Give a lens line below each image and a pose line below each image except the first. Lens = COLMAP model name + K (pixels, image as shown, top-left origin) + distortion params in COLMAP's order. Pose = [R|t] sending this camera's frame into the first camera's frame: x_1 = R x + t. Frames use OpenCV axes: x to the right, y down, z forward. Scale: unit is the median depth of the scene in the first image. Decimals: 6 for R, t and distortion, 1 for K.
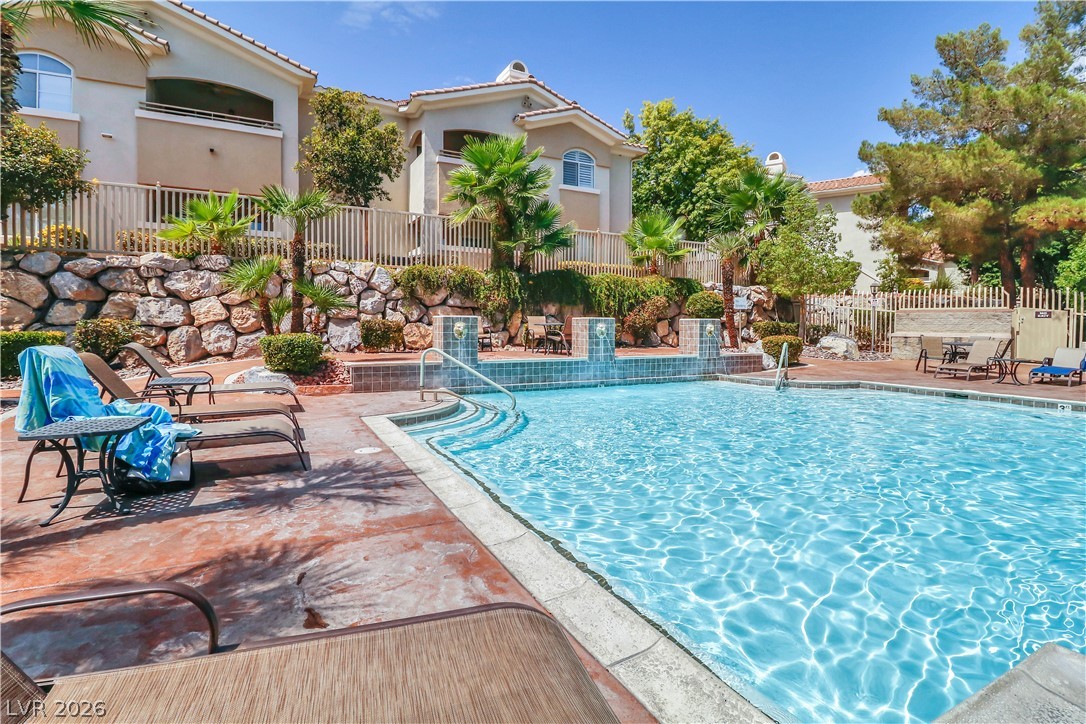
lens RADIAL K [[522.4, 0, 529.2], [0, 522.4, 335.1], [0, 0, 1]] dist [0.000208, -0.015412]
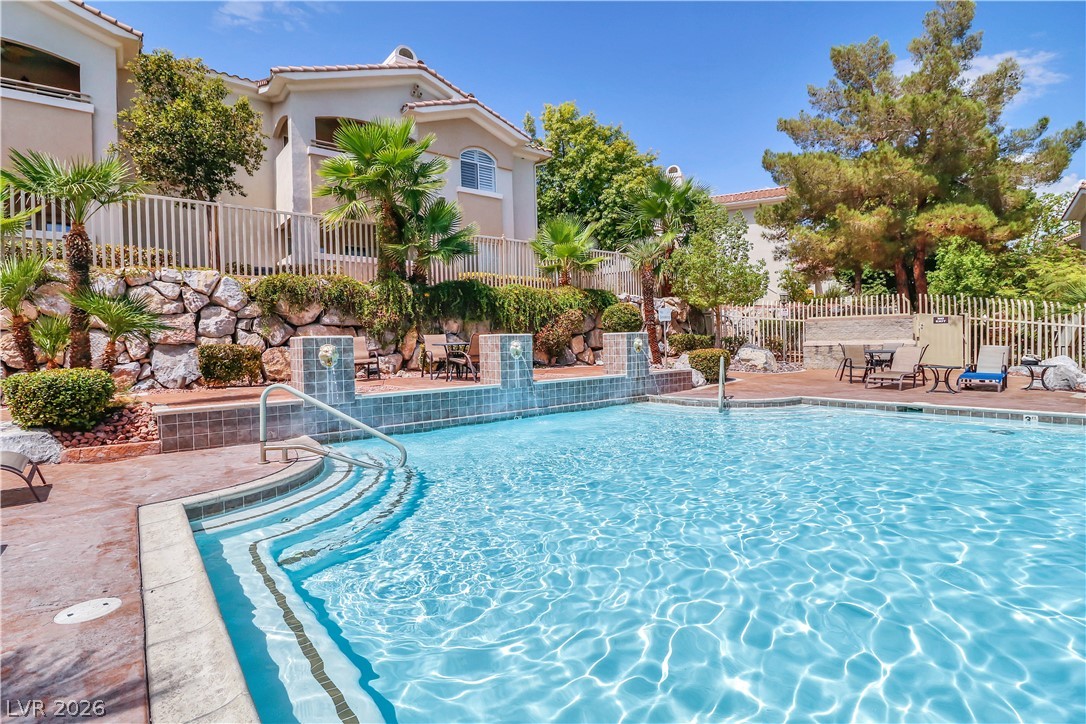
lens RADIAL K [[519.8, 0, 543.0], [0, 519.8, 362.0], [0, 0, 1]] dist [-0.015041, -0.000350]
pose [[0.976929, -0.036660, 0.210395, 0.005978], [0.033249, 0.999252, 0.019727, -0.002955], [-0.210961, -0.012277, 0.977417, 0.142536]]
